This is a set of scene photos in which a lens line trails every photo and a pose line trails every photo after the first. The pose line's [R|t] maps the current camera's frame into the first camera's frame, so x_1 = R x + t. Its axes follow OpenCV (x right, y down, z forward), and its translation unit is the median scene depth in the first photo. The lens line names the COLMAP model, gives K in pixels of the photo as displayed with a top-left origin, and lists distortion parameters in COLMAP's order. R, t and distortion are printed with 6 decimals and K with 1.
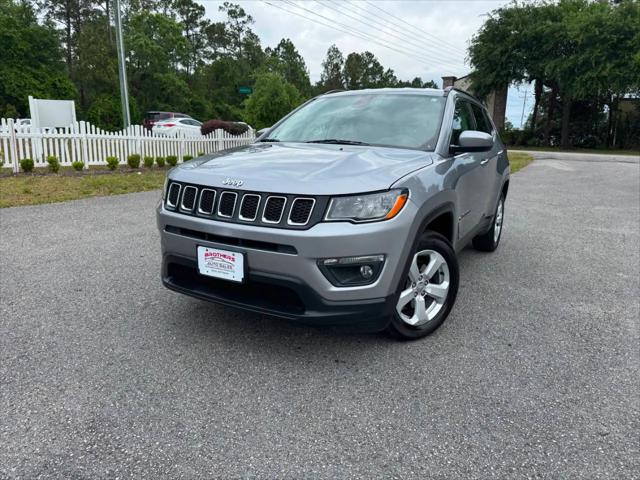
lens RADIAL K [[457.6, 0, 319.7], [0, 457.6, 240.7], [0, 0, 1]] dist [0.021898, -0.023709]
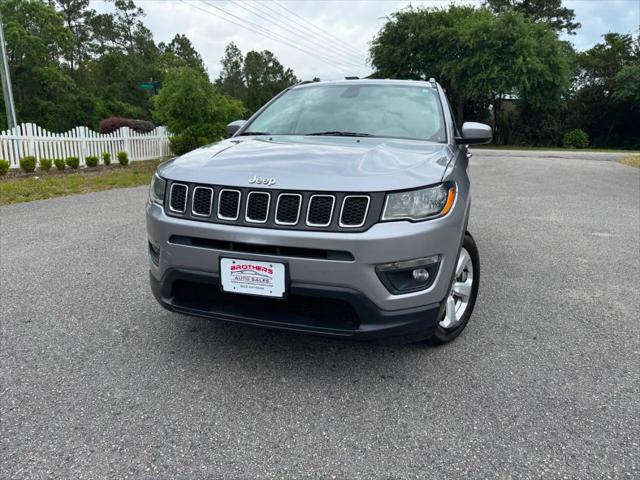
lens RADIAL K [[458.1, 0, 322.7], [0, 458.1, 239.6], [0, 0, 1]] dist [0.017356, -0.019087]
pose [[0.976911, -0.054721, 0.206521, -0.027365], [0.054867, 0.998481, 0.005023, -0.001724], [-0.206482, 0.006424, 0.978429, 0.015715]]
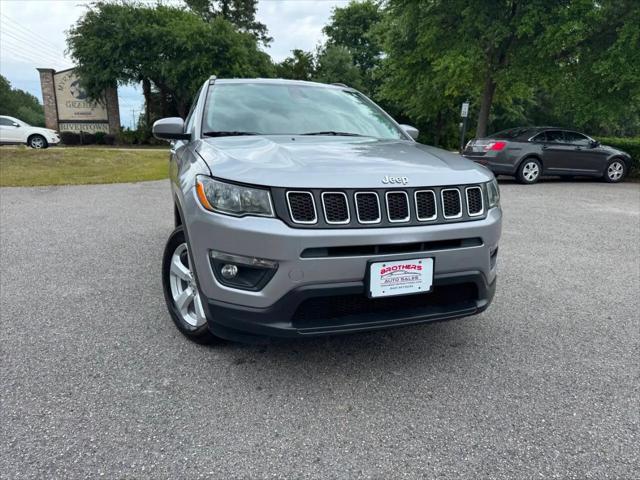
lens RADIAL K [[458.1, 0, 322.7], [0, 458.1, 239.6], [0, 0, 1]] dist [0.017356, -0.019087]
pose [[0.673479, -0.173585, 0.718536, -0.094798], [0.174814, 0.981866, 0.073349, -0.010937], [-0.718238, 0.076211, 0.691611, 0.054474]]
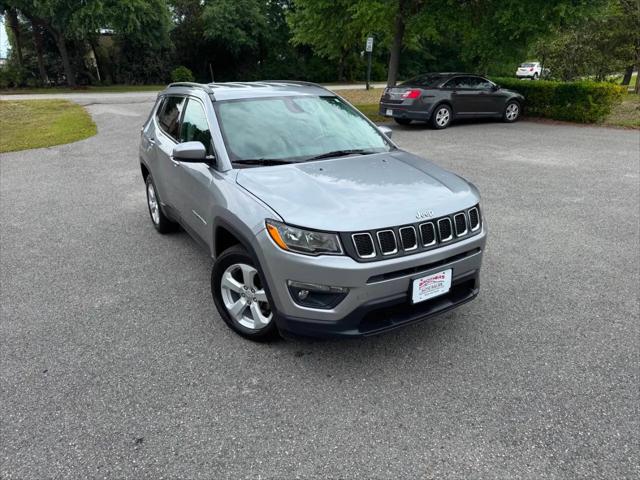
lens RADIAL K [[457.0, 0, 316.8], [0, 457.0, 240.4], [0, 0, 1]] dist [0.027188, -0.027465]
pose [[0.507201, -0.334552, 0.794243, -0.128678], [0.221807, 0.941208, 0.254811, -0.042876], [-0.832796, 0.046928, 0.551588, 0.063577]]
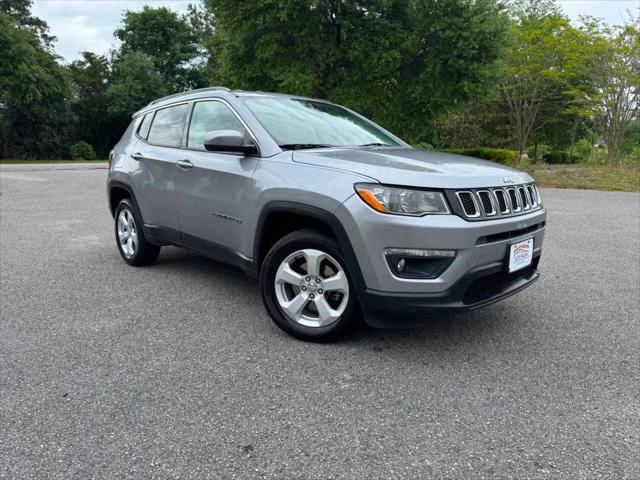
lens RADIAL K [[456.8, 0, 320.1], [0, 456.8, 240.2], [0, 0, 1]] dist [0.024203, -0.024598]
pose [[0.305239, -0.204170, 0.930131, -0.143160], [0.224155, 0.964705, 0.138199, -0.025130], [-0.925518, 0.166310, 0.340232, 0.111736]]
